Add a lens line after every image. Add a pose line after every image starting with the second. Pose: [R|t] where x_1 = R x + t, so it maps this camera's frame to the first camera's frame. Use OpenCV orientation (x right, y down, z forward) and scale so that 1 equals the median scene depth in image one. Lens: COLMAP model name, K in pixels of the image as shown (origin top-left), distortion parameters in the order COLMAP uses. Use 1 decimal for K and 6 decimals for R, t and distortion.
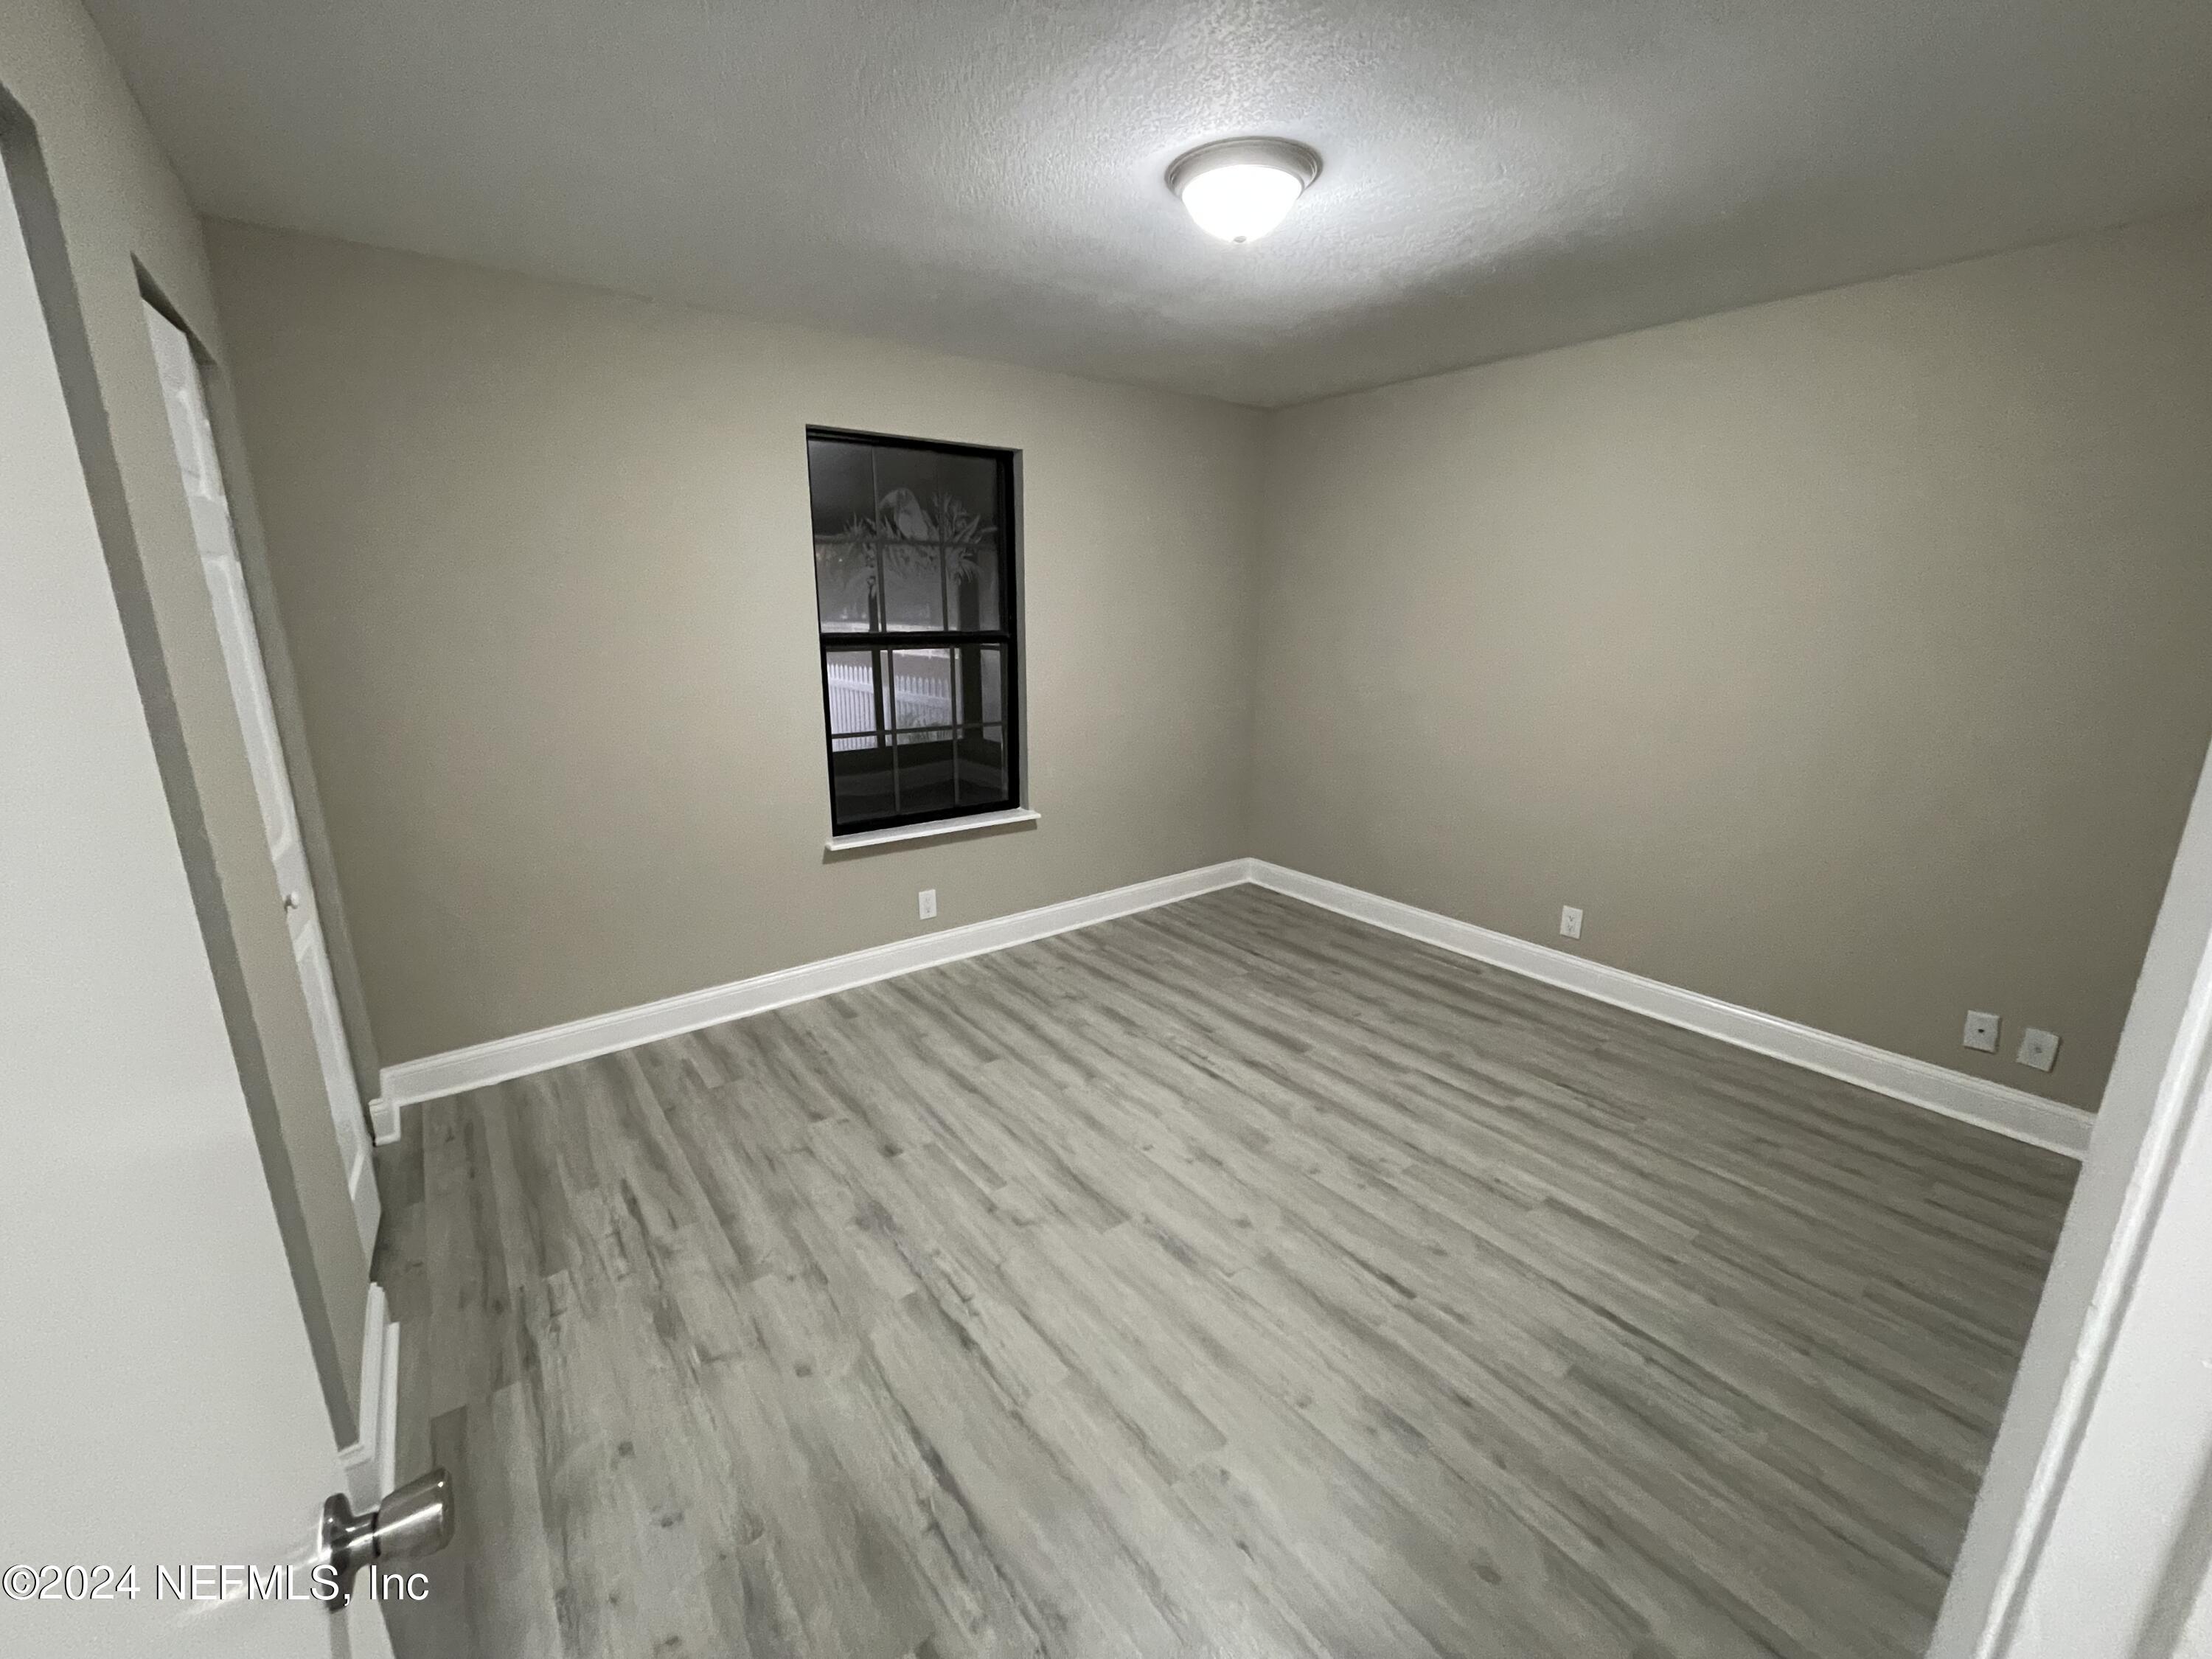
lens RADIAL K [[903.4, 0, 1098.5], [0, 903.4, 823.6], [0, 0, 1]] dist [0.000153, 0.000536]
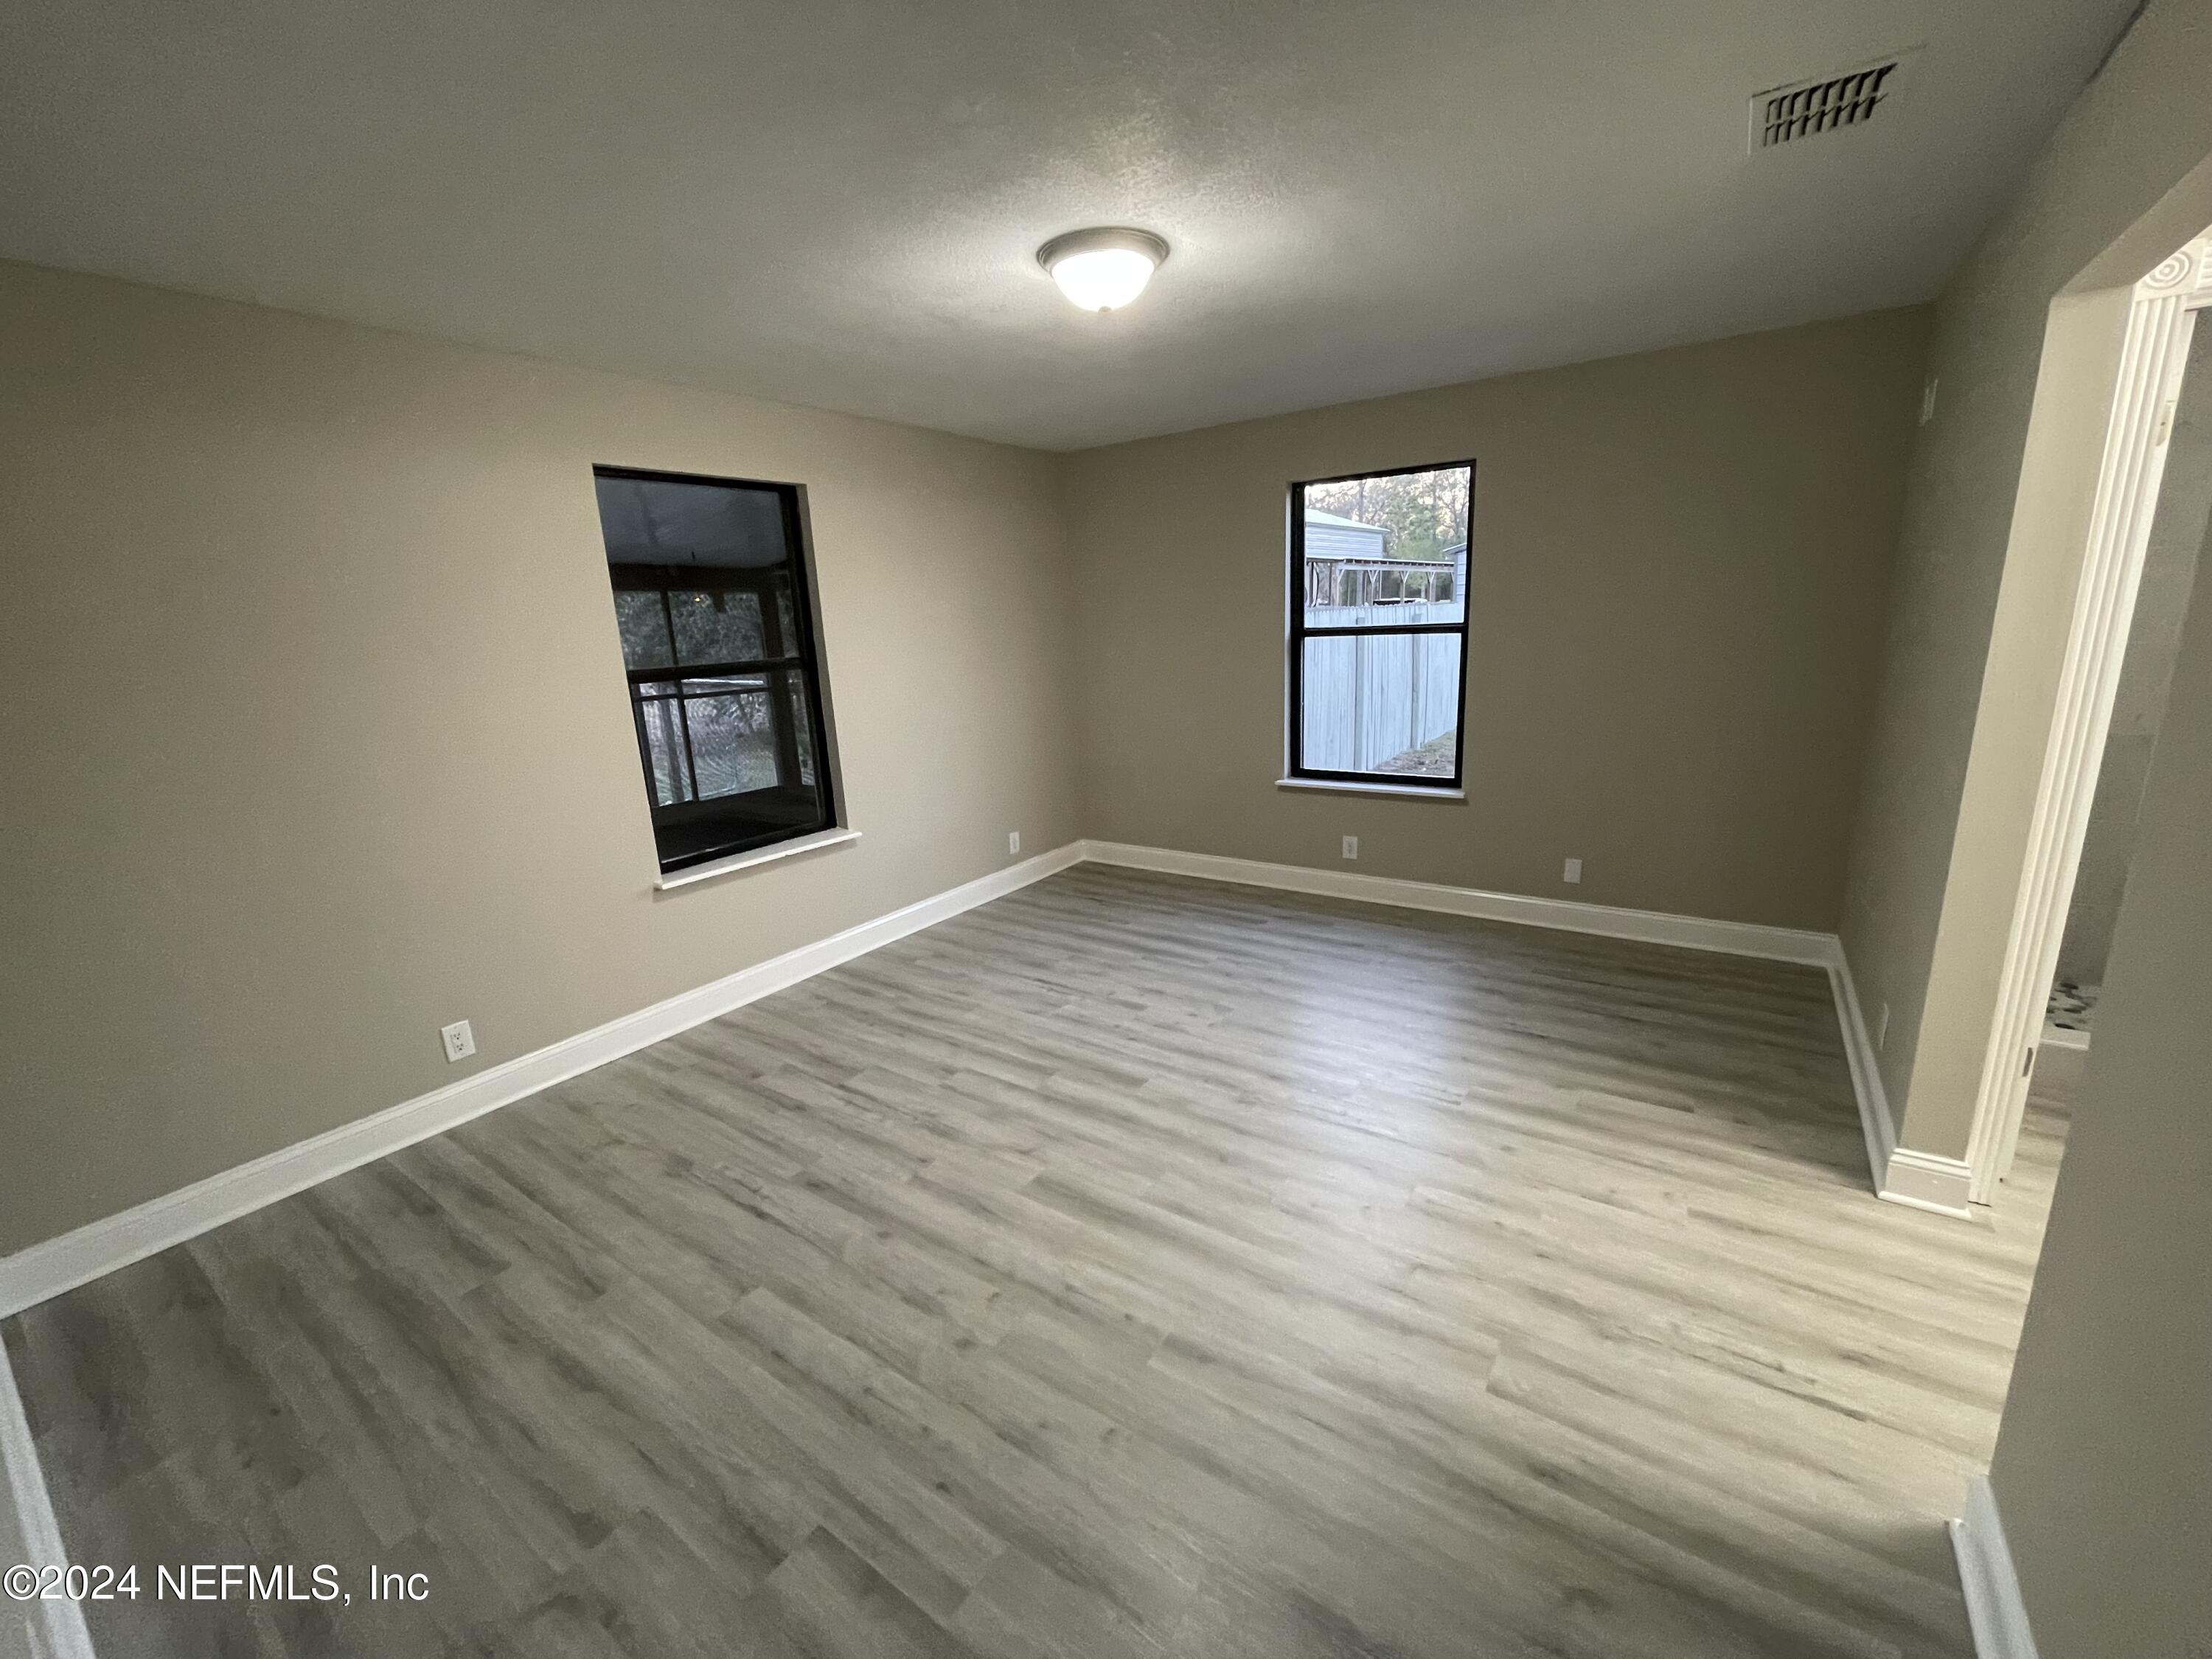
lens RADIAL K [[903.4, 0, 1098.5], [0, 903.4, 823.6], [0, 0, 1]] dist [0.000153, 0.000536]
pose [[0.950853, -0.115260, 0.287390, -0.111820], [0.121521, 0.992581, -0.003977, 0.020667], [-0.284799, 0.038706, 0.957805, -0.084259]]
